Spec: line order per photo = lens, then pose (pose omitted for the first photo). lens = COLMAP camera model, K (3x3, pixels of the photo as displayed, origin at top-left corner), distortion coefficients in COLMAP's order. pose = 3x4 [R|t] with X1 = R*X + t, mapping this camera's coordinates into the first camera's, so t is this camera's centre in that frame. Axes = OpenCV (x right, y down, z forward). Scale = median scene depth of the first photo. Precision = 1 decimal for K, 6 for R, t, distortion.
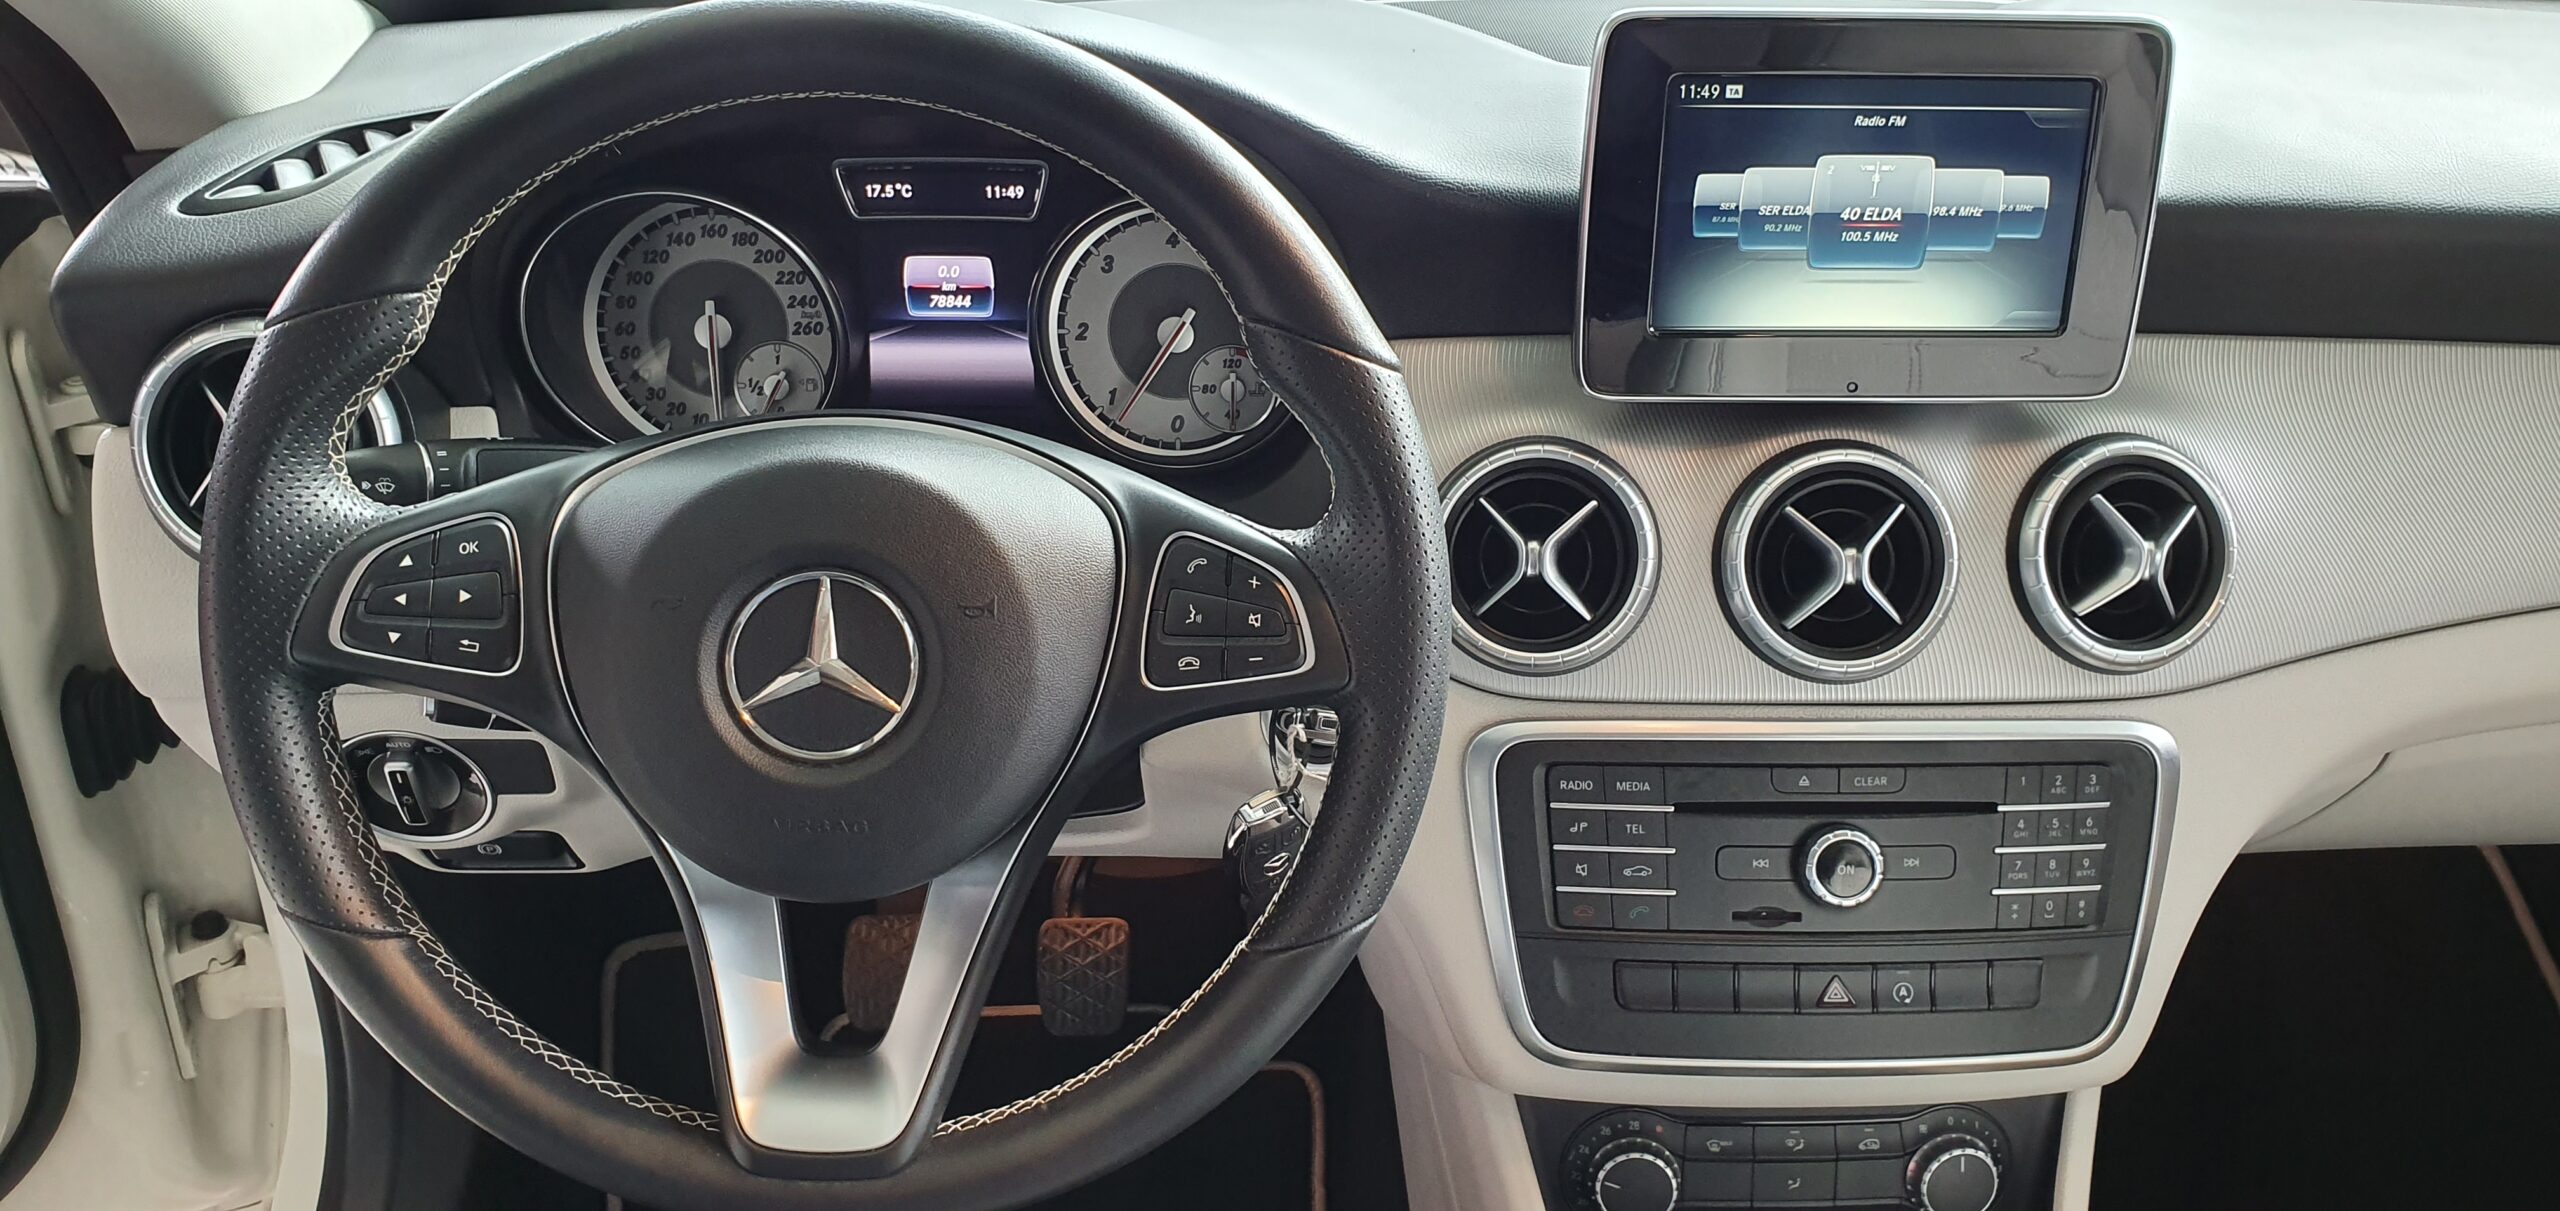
lens RADIAL K [[2030.6, 0, 1265.5], [0, 2030.6, 641.1], [0, 0, 1]] dist [0.117932, -0.268088]
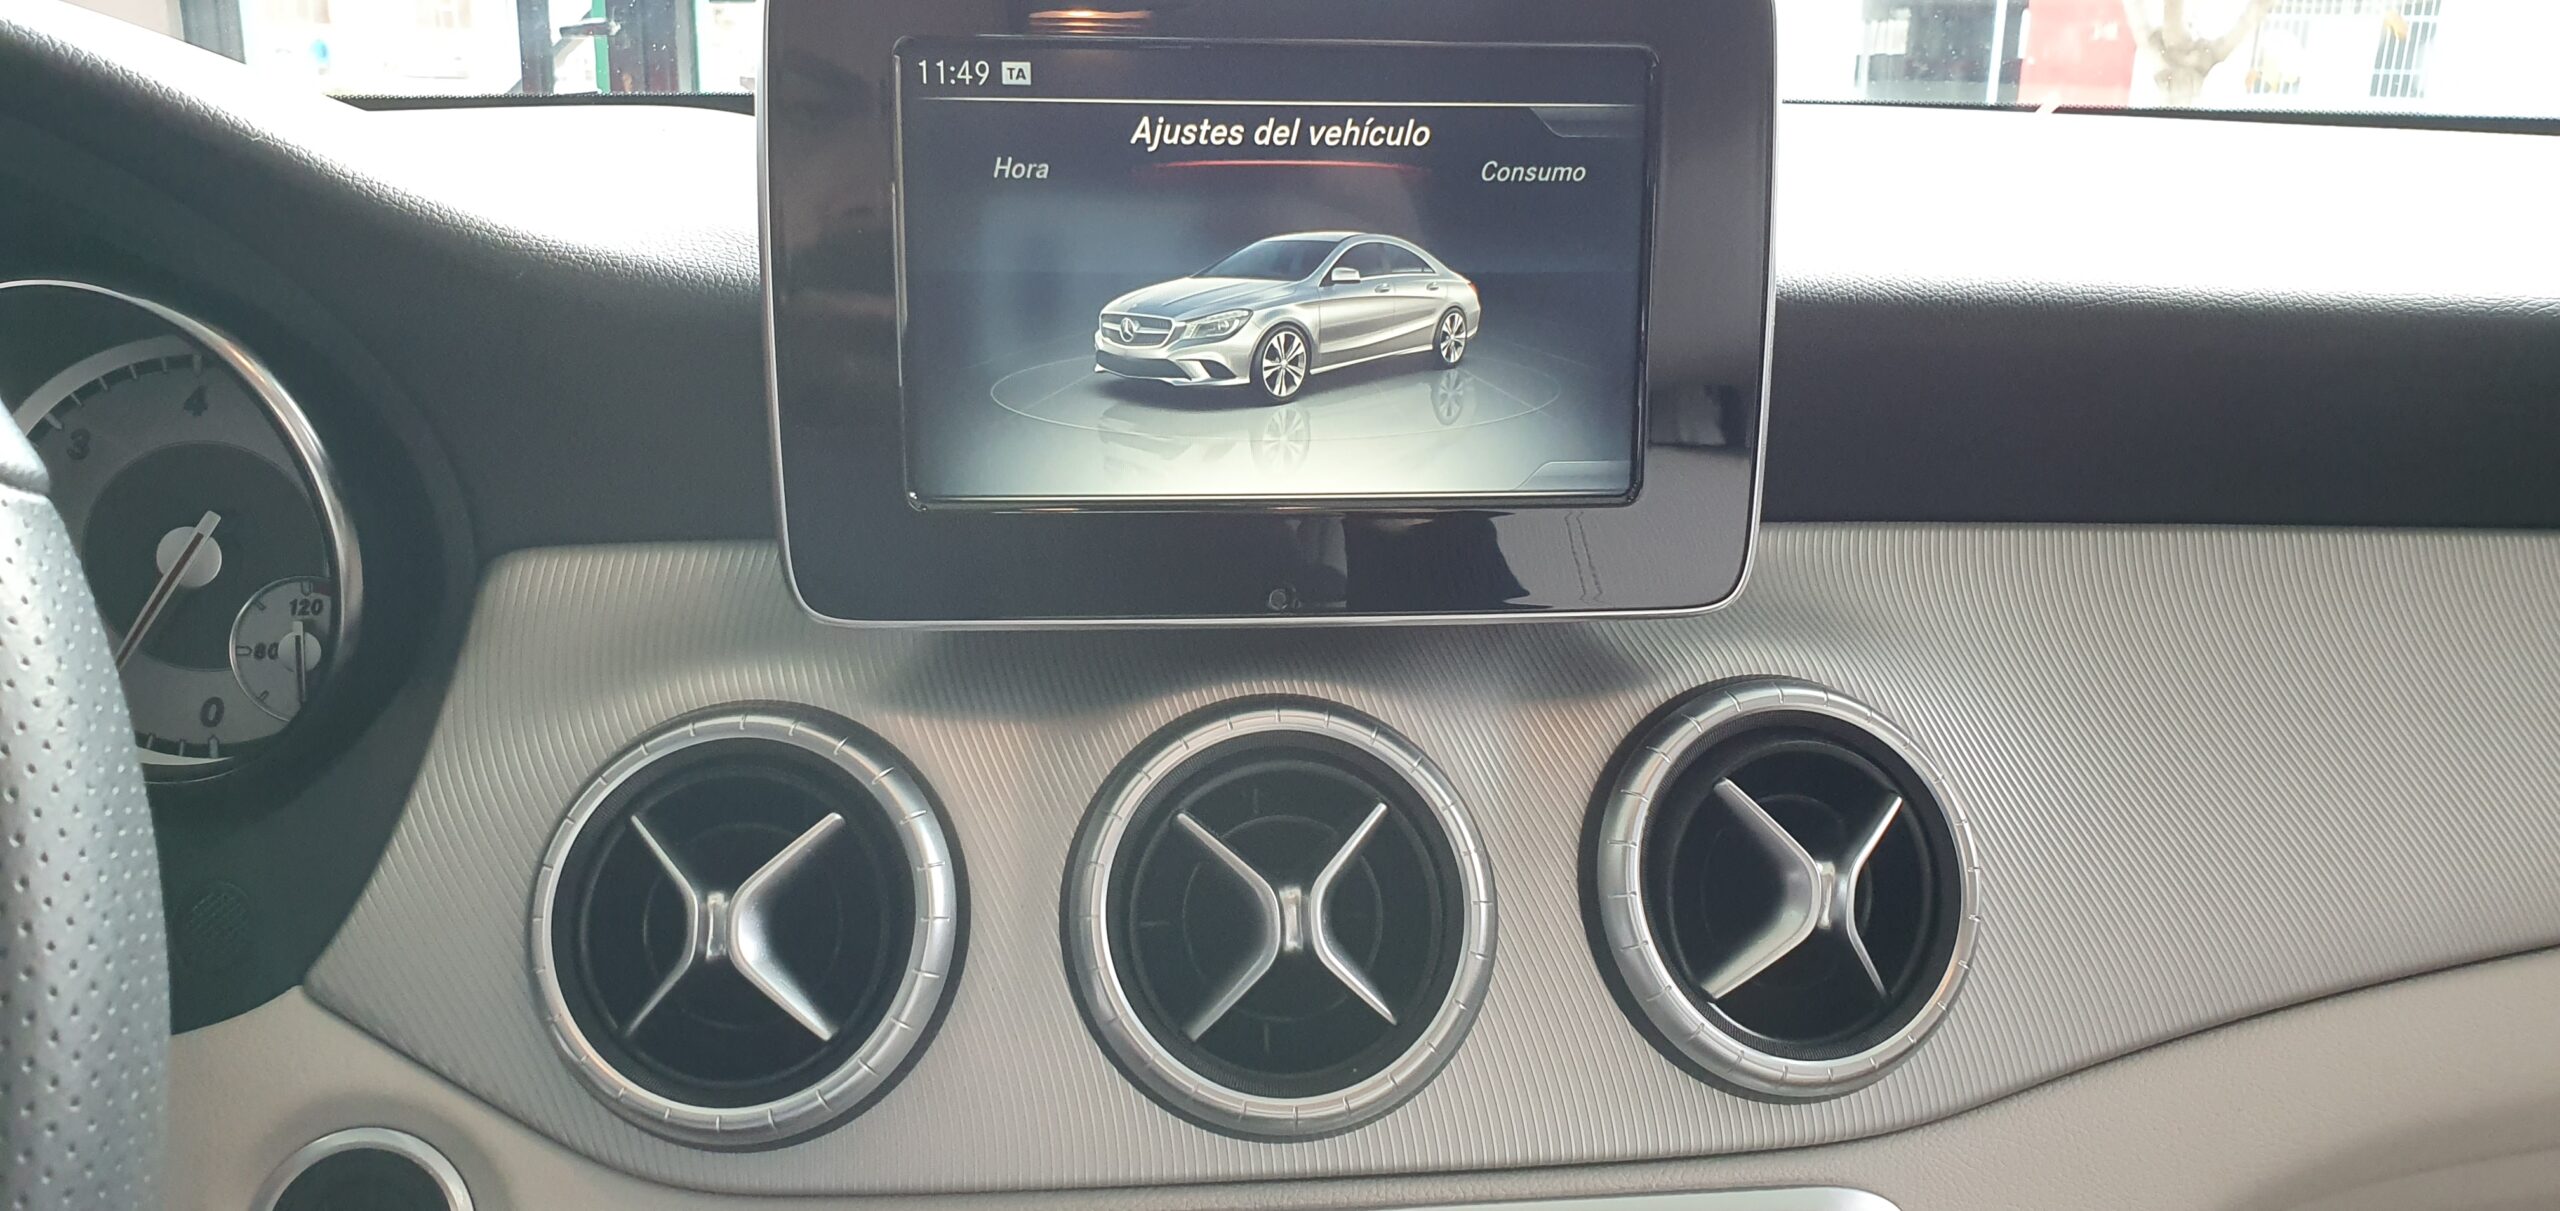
lens RADIAL K [[2030.6, 0, 1265.5], [0, 2030.6, 641.1], [0, 0, 1]] dist [0.117932, -0.268088]
pose [[0.996930, -0.021937, 0.075162, 0.235835], [0.035332, 0.982697, -0.181817, -0.011003], [-0.069873, 0.183915, 0.980456, 0.447778]]
